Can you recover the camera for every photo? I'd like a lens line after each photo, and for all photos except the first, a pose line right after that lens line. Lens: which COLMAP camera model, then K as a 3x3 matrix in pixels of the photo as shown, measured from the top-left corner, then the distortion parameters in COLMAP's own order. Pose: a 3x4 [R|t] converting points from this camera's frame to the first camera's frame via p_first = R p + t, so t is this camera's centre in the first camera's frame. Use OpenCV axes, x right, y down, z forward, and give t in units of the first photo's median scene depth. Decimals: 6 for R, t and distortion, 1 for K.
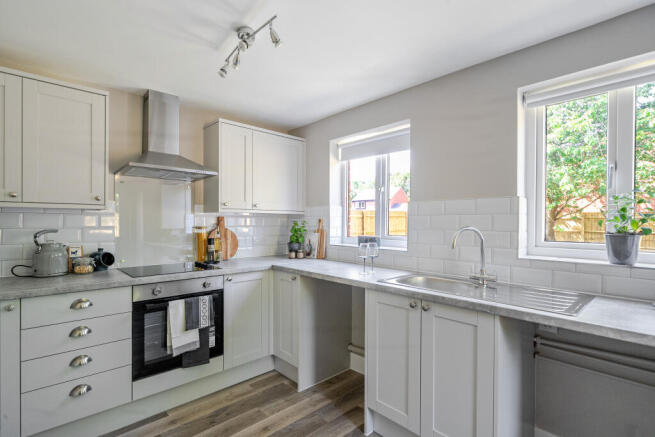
lens RADIAL K [[300.2, 0, 327.5], [0, 300.2, 218.5], [0, 0, 1]] dist [0.001592, 0.000153]
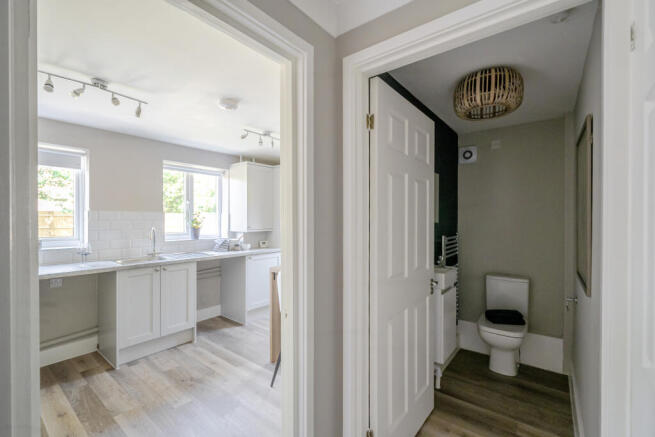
lens RADIAL K [[289.2, 0, 327.5], [0, 289.2, 218.5], [0, 0, 1]] dist [-0.000050, -0.000018]
pose [[-0.176406, -0.004930, 0.984305, -1.155650], [-0.008072, 0.999961, 0.003562, -0.034834], [-0.984284, -0.007317, -0.176439, 0.175397]]
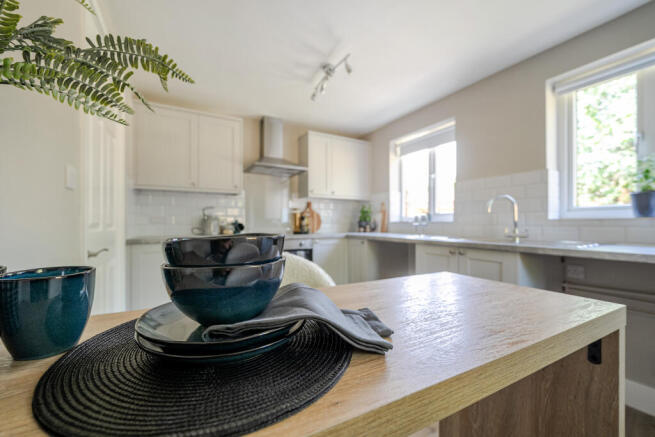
lens RADIAL K [[264.9, 0, 327.5], [0, 264.9, 218.5], [0, 0, 1]] dist [0.000315, 0.000489]
pose [[0.970230, -0.010210, -0.241970, 0.023772], [0.004816, 0.999727, -0.022875, 0.111979], [0.242137, 0.021029, 0.970014, -0.186041]]
